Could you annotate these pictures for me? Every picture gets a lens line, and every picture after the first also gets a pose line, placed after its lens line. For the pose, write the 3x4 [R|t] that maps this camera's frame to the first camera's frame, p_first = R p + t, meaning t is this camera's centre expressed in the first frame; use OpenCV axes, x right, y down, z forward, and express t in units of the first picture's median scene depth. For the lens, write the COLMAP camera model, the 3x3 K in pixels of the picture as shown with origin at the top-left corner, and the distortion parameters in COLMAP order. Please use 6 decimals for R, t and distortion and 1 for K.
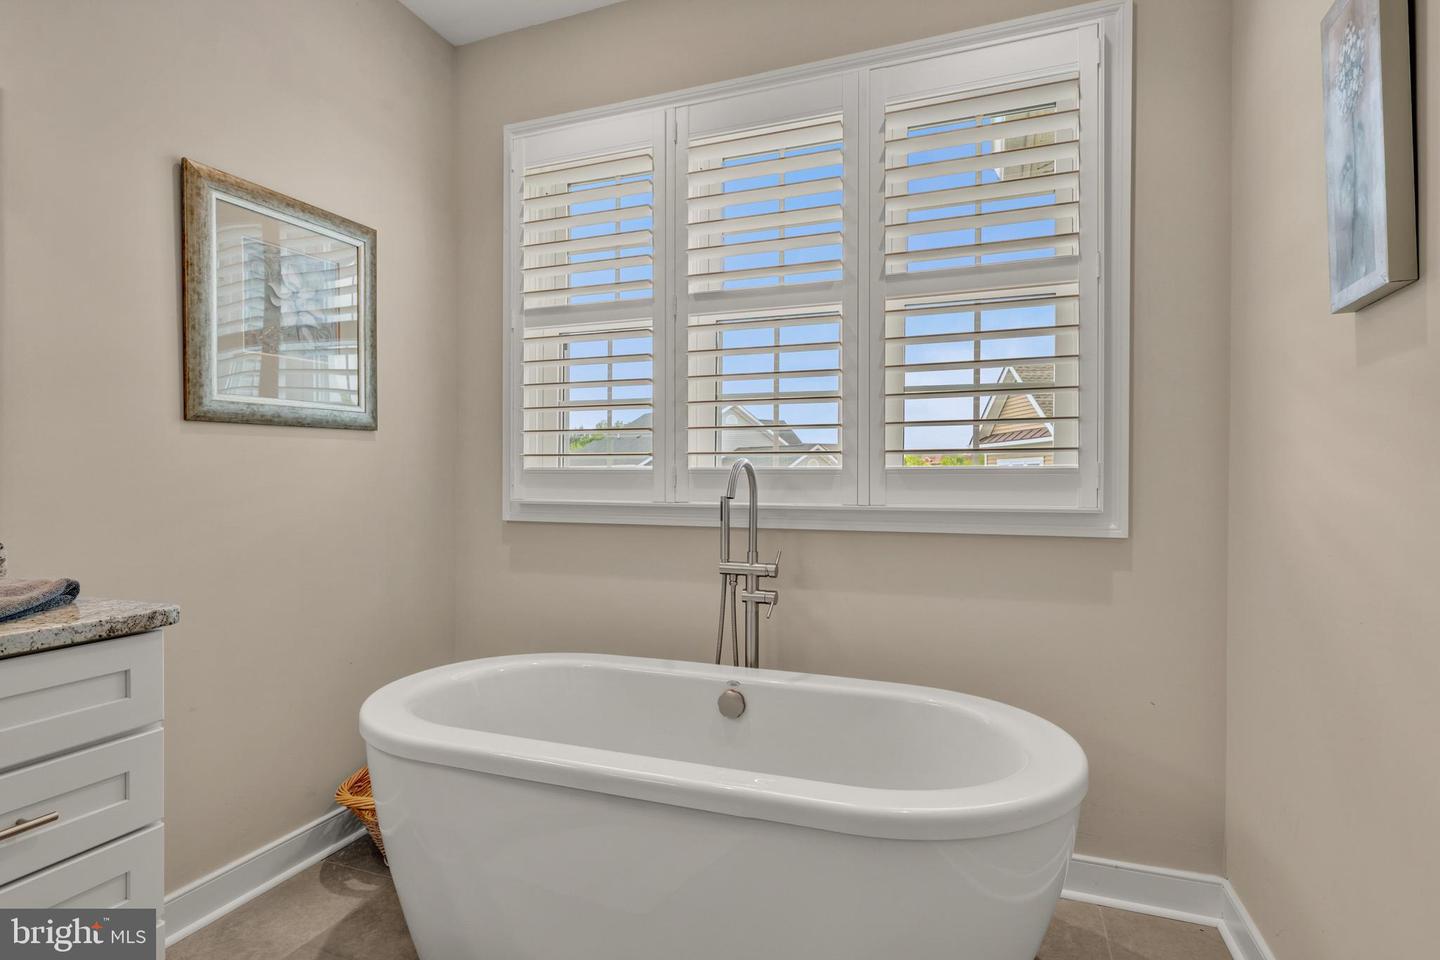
lens RADIAL K [[735.5, 0, 720.0], [0, 735.5, 480.0], [0, 0, 1]] dist [-0.003161, 0.000236]
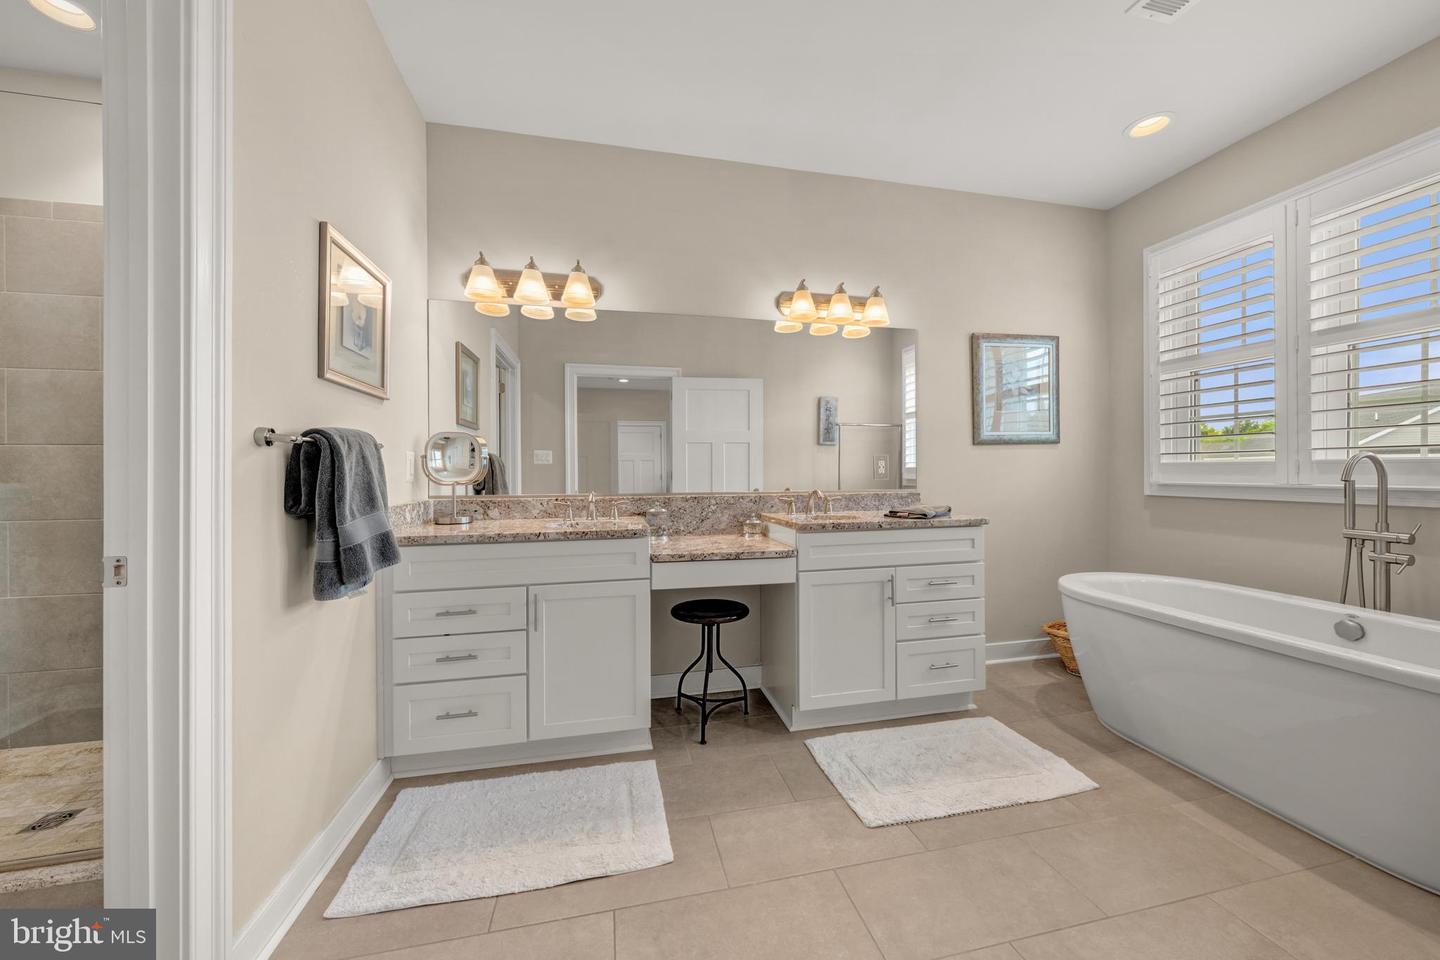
lens RADIAL K [[515.8, 0, 718.7], [0, 515.8, 470.4], [0, 0, 1]] dist [-0.000106, 0.000344]
pose [[0.553578, -0.005650, -0.832778, 0.152219], [0.003199, 0.999984, -0.004658, 0.004583], [0.832791, -0.000086, 0.553587, -0.472873]]
